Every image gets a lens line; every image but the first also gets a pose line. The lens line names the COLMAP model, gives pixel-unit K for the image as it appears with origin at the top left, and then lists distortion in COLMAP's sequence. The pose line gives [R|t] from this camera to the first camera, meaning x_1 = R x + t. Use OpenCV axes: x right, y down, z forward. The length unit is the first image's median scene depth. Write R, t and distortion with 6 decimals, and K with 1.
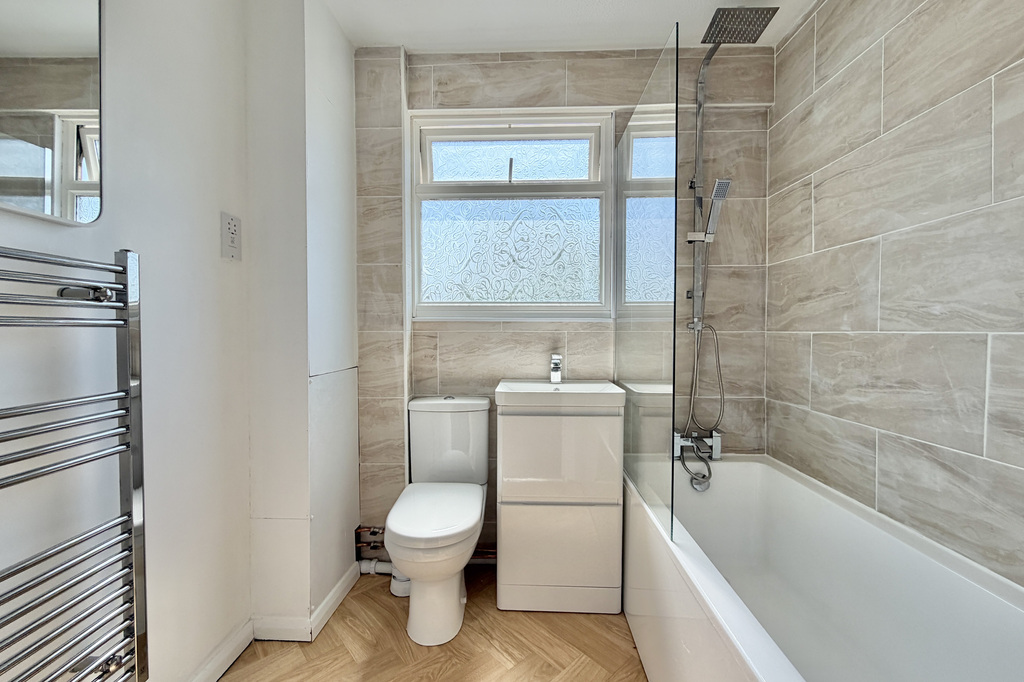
lens RADIAL K [[408.3, 0, 501.7], [0, 408.3, 339.0], [0, 0, 1]] dist [0.000237, -0.000280]
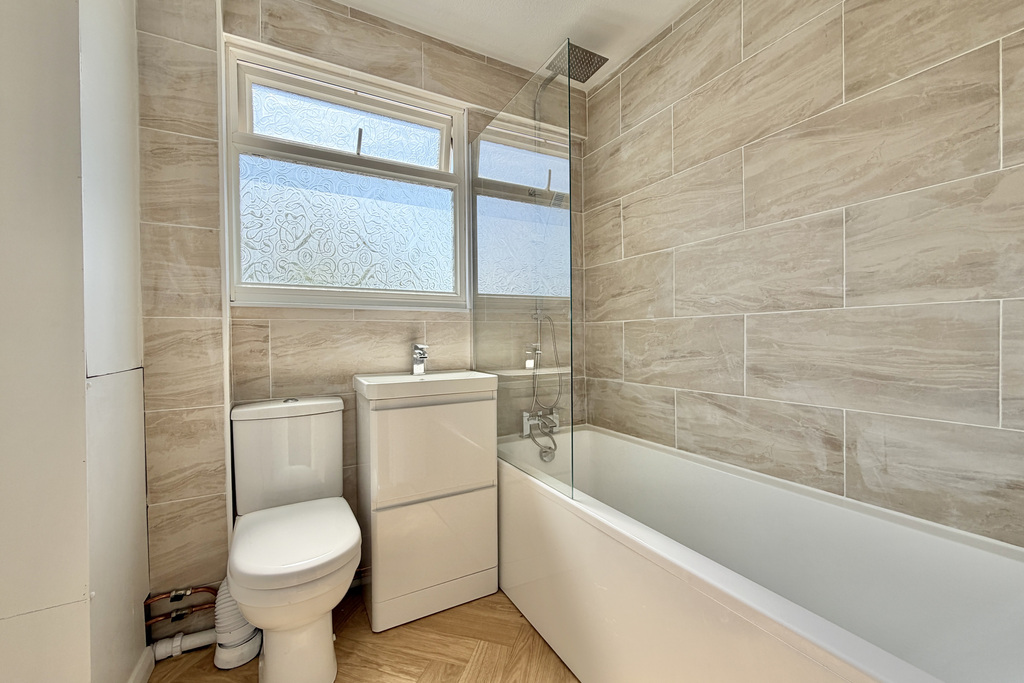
lens RADIAL K [[408.3, 0, 506.5], [0, 408.3, 338.7], [0, 0, 1]] dist [0.000237, -0.000280]
pose [[0.857787, -0.010593, 0.513896, -0.190390], [0.019358, 0.999744, -0.011704, 0.041970], [-0.513641, 0.019988, 0.857772, 0.081867]]
